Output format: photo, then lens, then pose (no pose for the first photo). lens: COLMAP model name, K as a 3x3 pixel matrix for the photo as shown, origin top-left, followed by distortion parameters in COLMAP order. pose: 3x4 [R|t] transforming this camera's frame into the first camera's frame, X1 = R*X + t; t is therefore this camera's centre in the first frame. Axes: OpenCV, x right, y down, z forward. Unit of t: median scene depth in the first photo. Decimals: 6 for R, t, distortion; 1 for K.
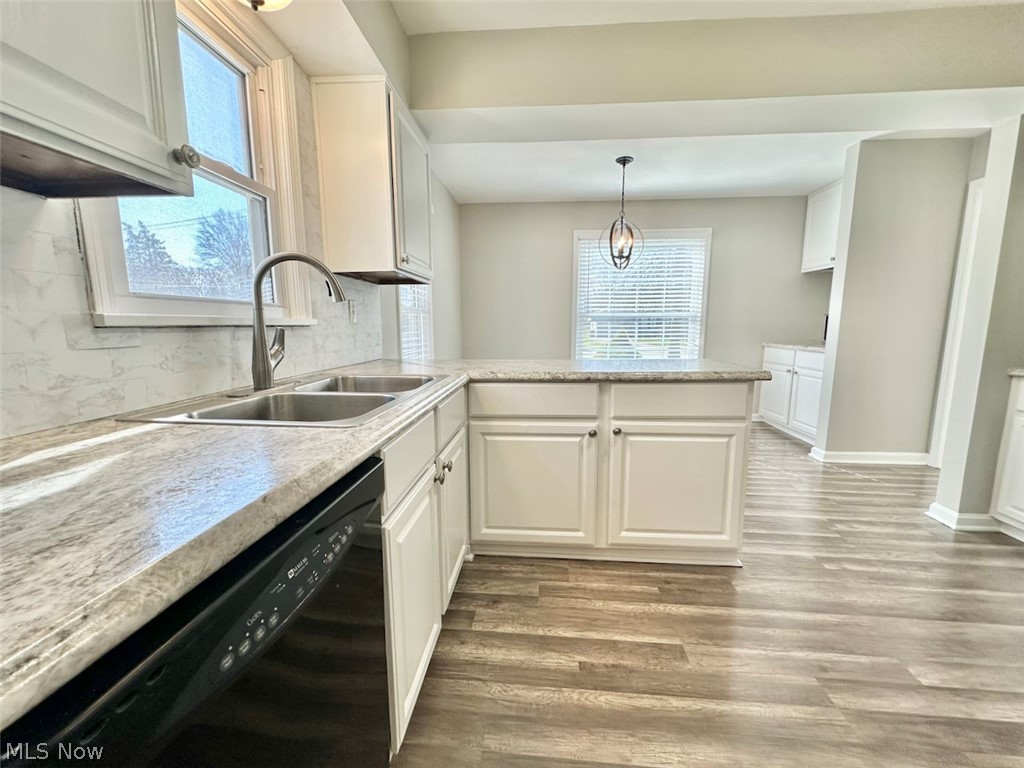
lens RADIAL K [[407.9, 0, 513.5], [0, 407.9, 384.0], [0, 0, 1]] dist [-0.003106, 0.000134]
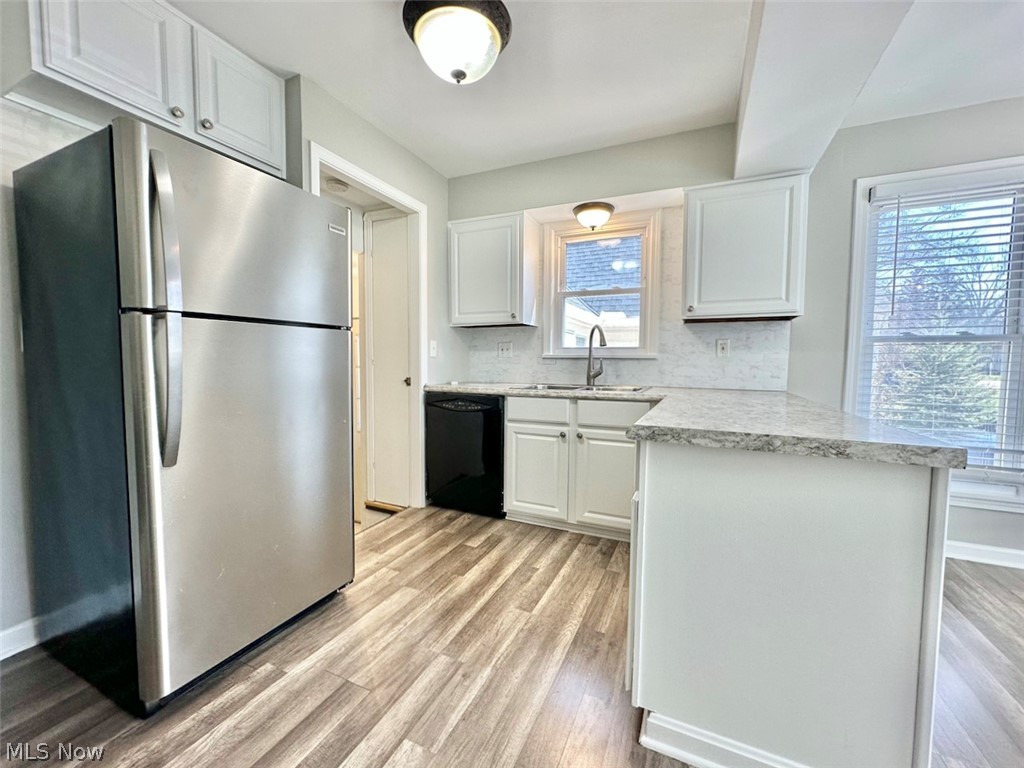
lens RADIAL K [[407.9, 0, 511.0], [0, 407.9, 382.3], [0, 0, 1]] dist [-0.003106, 0.000134]
pose [[-0.342703, 0.049437, -0.938142, 1.542904], [-0.138105, 0.985114, 0.102362, -0.162895], [0.929237, 0.164642, -0.330774, 1.225762]]
